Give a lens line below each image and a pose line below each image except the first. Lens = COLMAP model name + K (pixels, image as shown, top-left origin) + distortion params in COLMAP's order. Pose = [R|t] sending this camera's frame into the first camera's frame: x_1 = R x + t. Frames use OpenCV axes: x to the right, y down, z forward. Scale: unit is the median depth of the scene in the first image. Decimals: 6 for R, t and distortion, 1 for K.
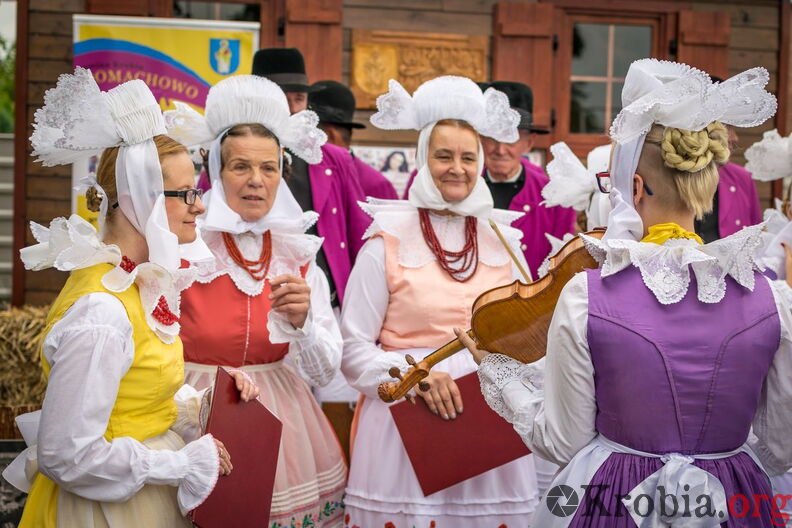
lens RADIAL K [[1217.8, 0, 399.4], [0, 1217.8, 260.1], [0, 0, 1]] dist [0.114964, 0.000000]
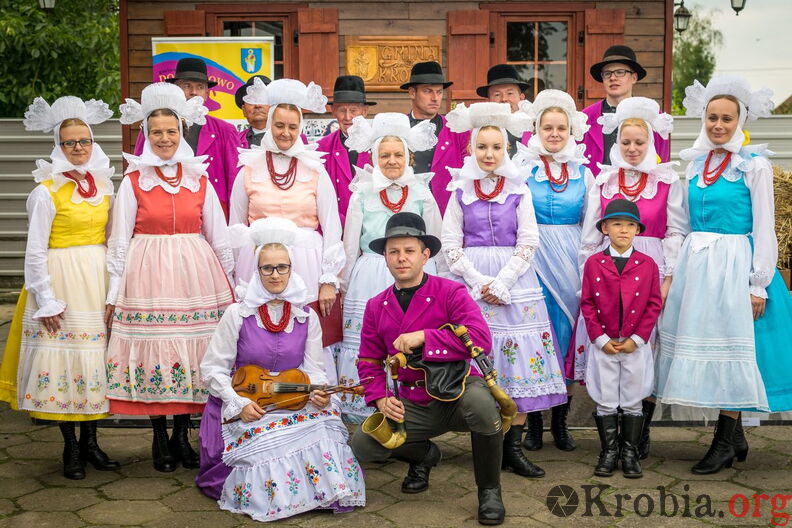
lens RADIAL K [[1217.8, 0, 392.8], [0, 1217.8, 267.8], [0, 0, 1]] dist [0.114964, 0.000000]
pose [[0.985087, -0.016077, -0.171303, 0.271297], [0.020961, 0.999423, 0.026743, 0.046168], [0.170775, -0.029935, 0.984855, -0.421036]]
